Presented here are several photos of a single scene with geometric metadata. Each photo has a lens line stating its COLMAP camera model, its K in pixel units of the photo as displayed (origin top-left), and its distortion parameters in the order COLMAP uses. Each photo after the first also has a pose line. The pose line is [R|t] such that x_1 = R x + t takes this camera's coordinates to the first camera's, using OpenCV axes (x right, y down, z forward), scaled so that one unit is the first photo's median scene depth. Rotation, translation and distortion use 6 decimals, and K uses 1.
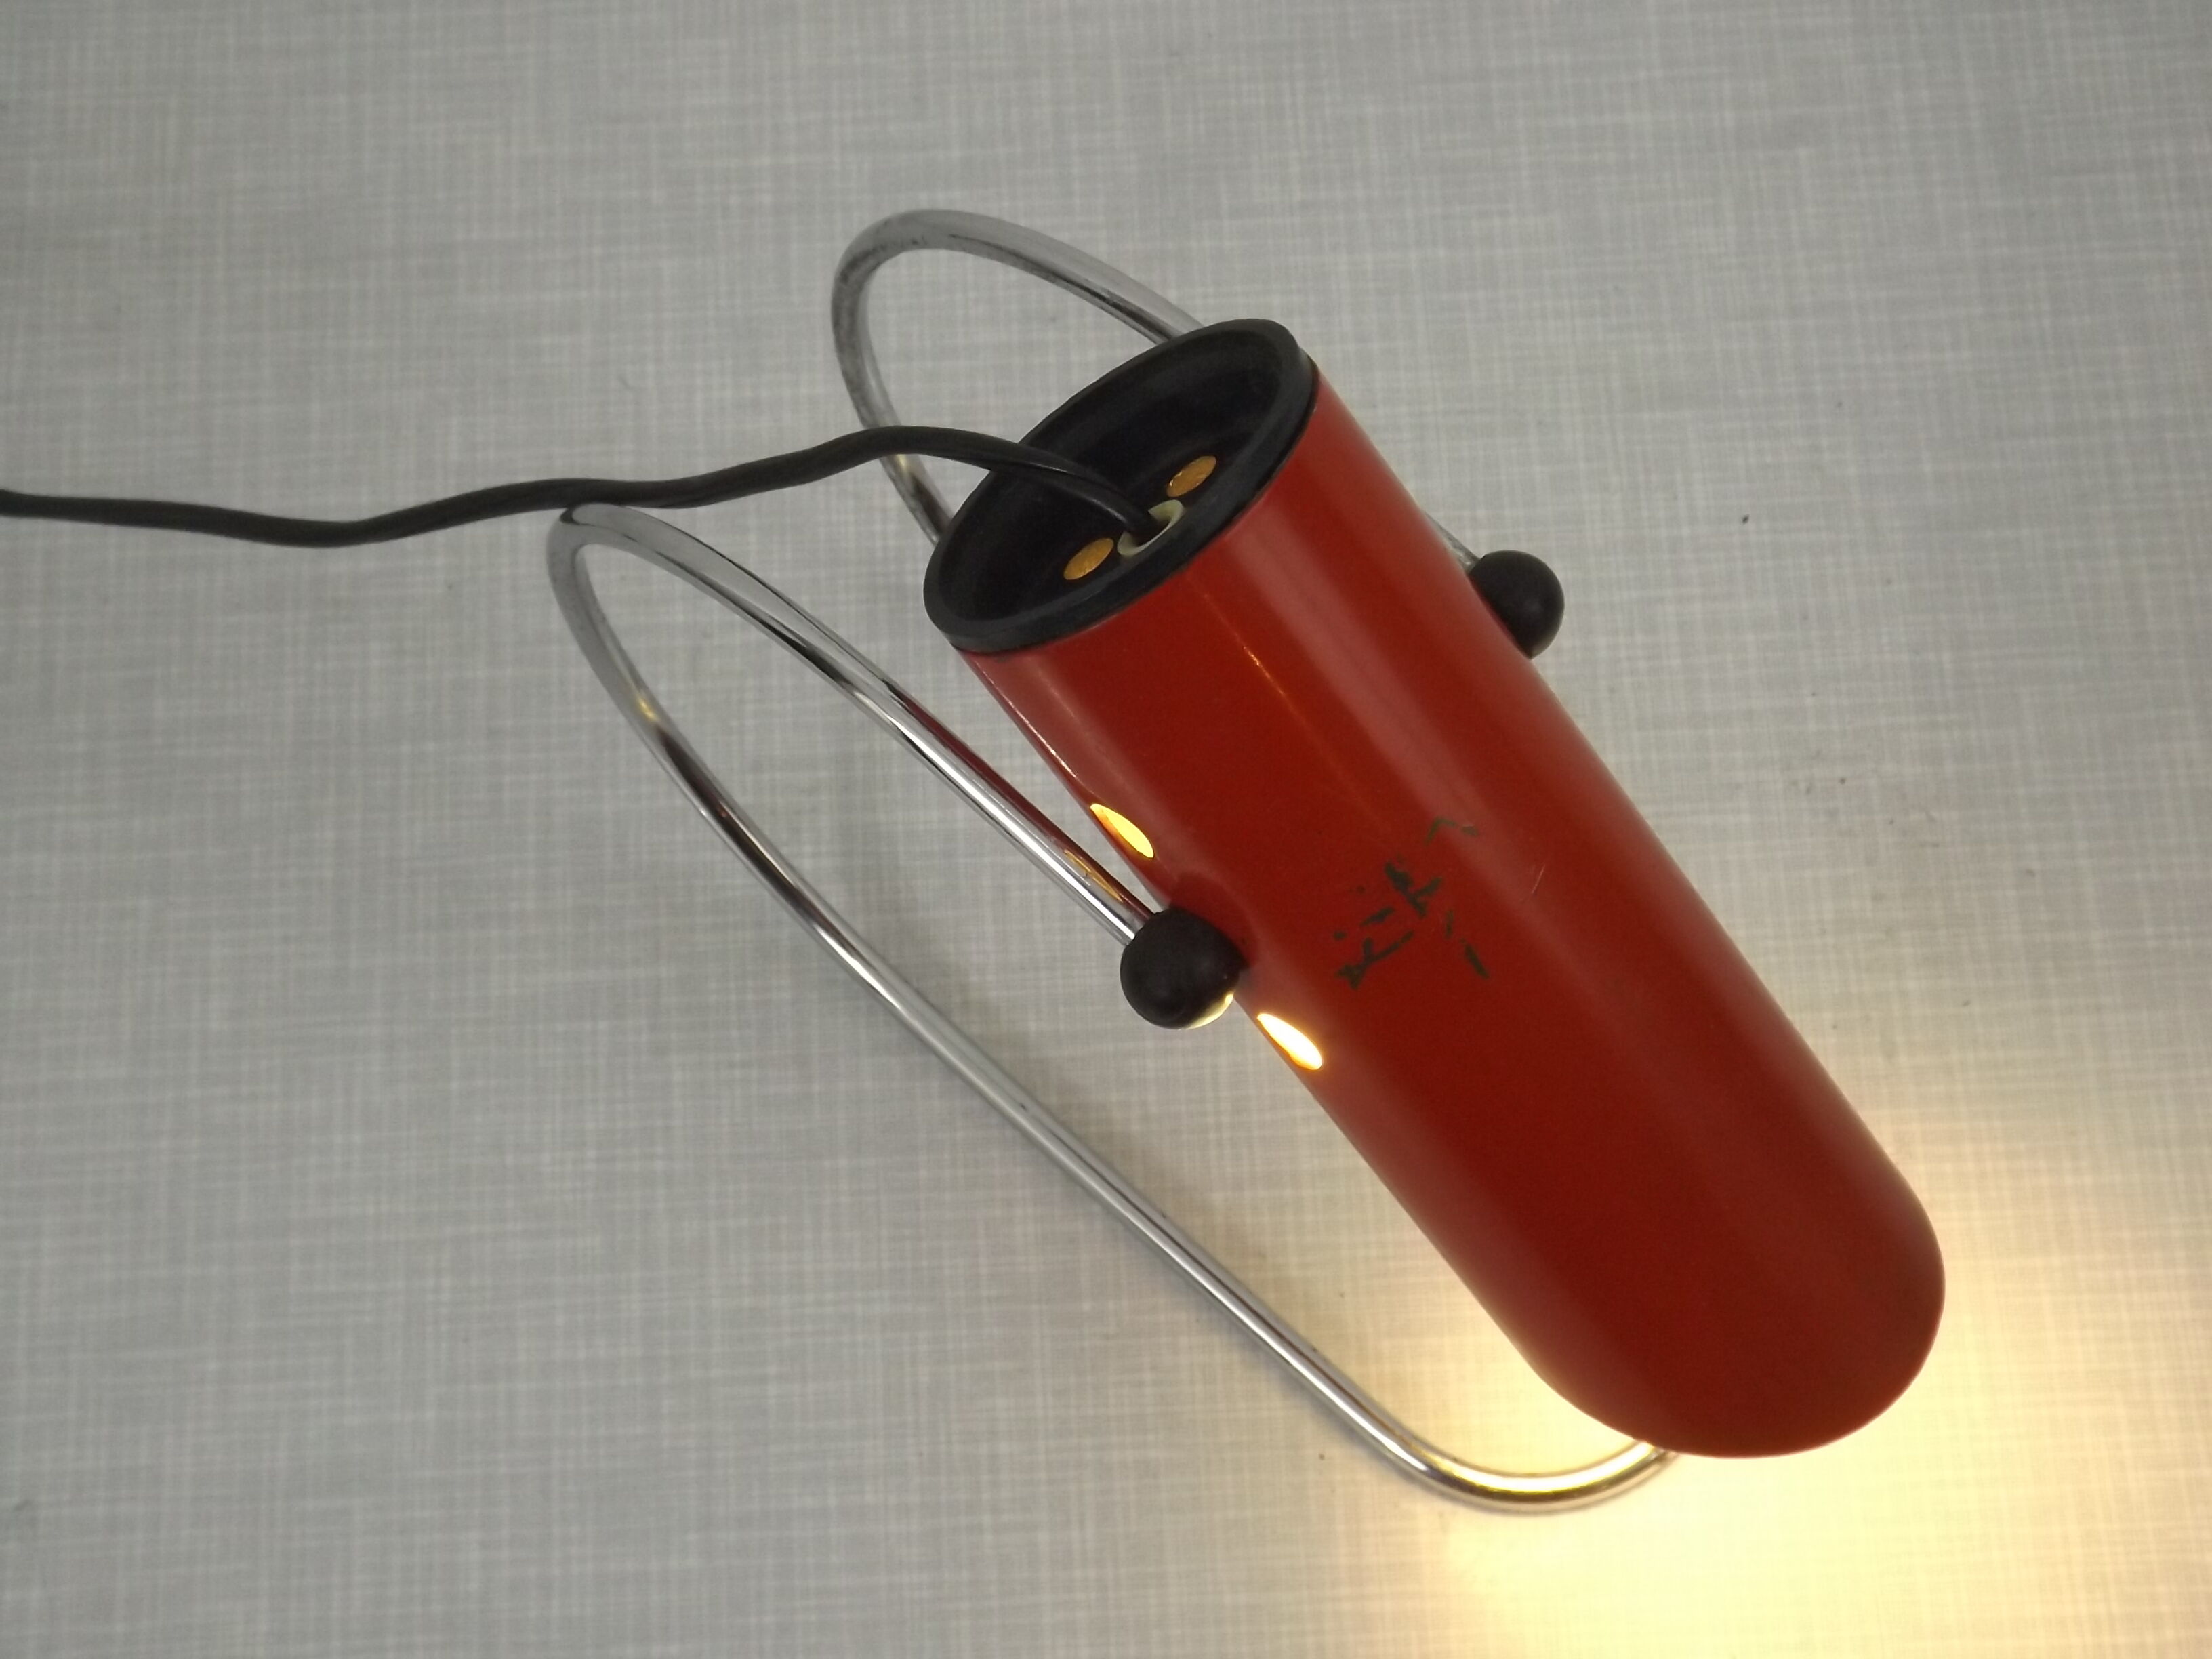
lens RADIAL K [[4317.6, 0, 1091.2], [0, 4317.6, 825.8], [0, 0, 1]] dist [-0.012776, 1.177571]
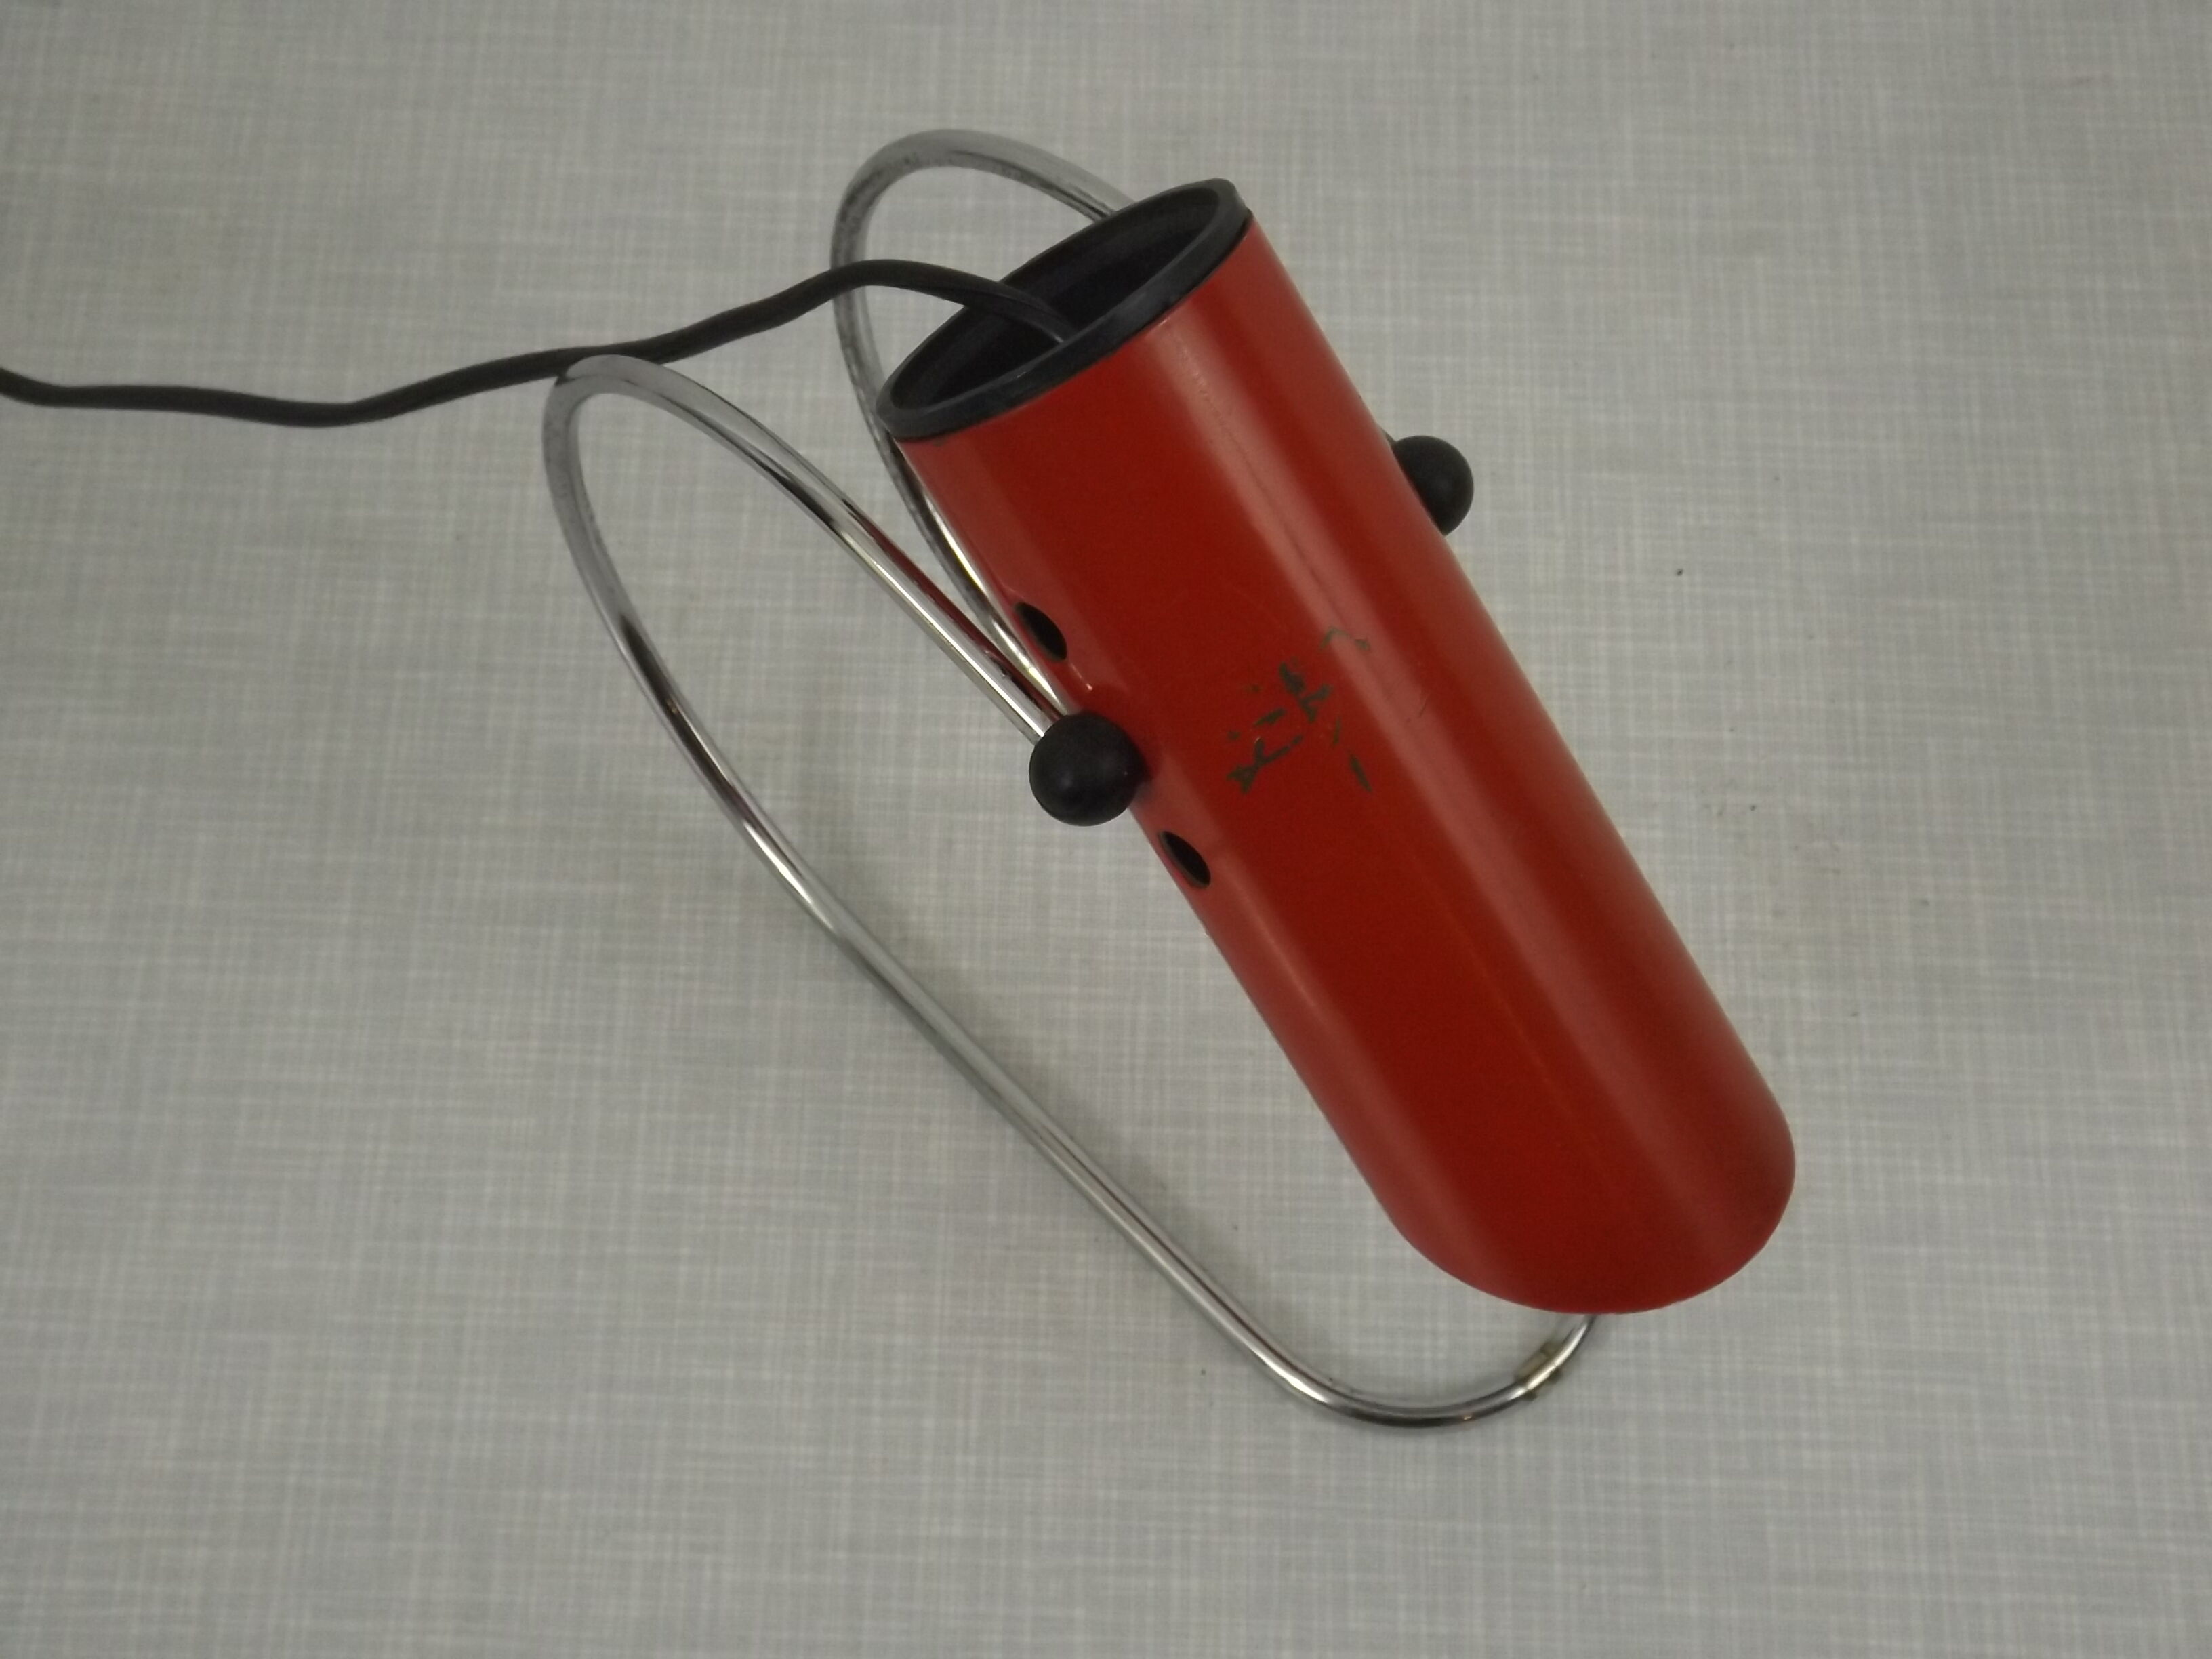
lens RADIAL K [[4317.6, 0, 1091.2], [0, 4317.6, 825.8], [0, 0, 1]] dist [-0.012776, 1.177571]
pose [[0.996664, 0.078936, -0.020736, 0.035790], [-0.081015, 0.987608, -0.134411, 0.150362], [0.009869, 0.135642, 0.990709, -0.044040]]
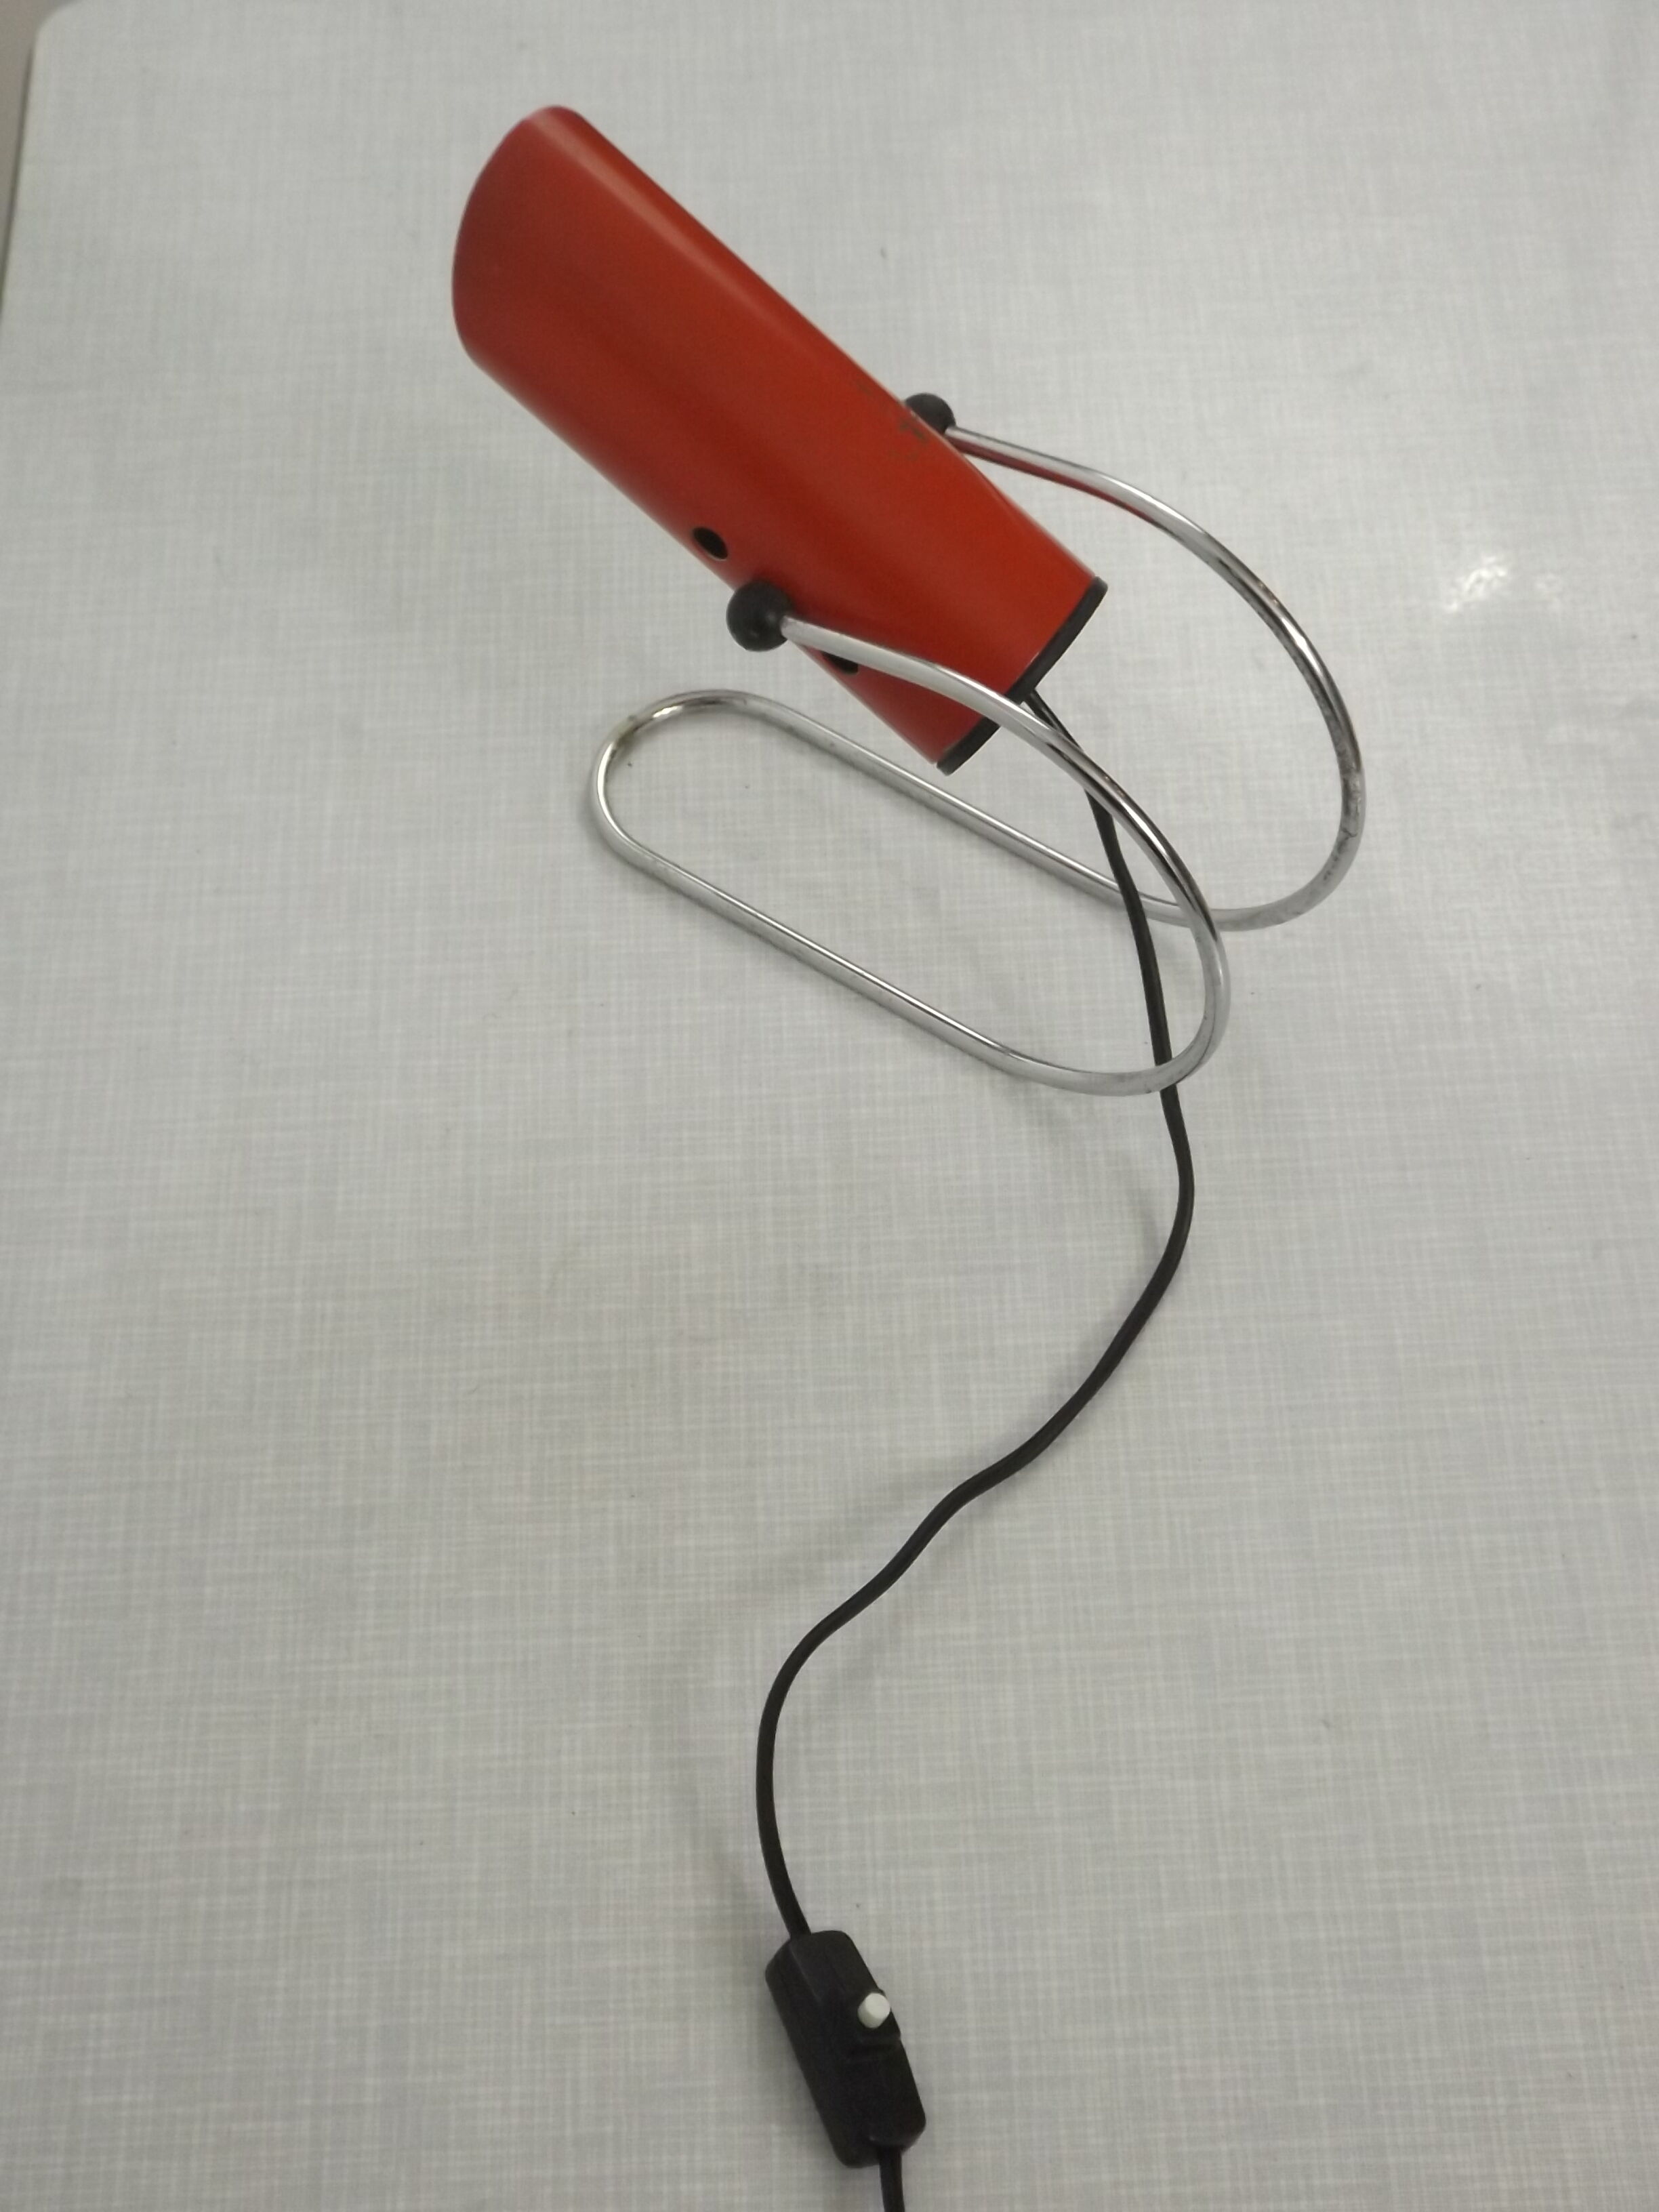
lens RADIAL K [[3413.0, 0, 829.5], [0, 3413.0, 1106.0], [0, 0, 1]] dist [-0.119308, 0.591316]
pose [[0.018788, -0.825347, 0.564313, -0.680361], [0.928662, 0.223530, 0.296010, -0.358361], [-0.370452, 0.518494, 0.770668, 0.080151]]
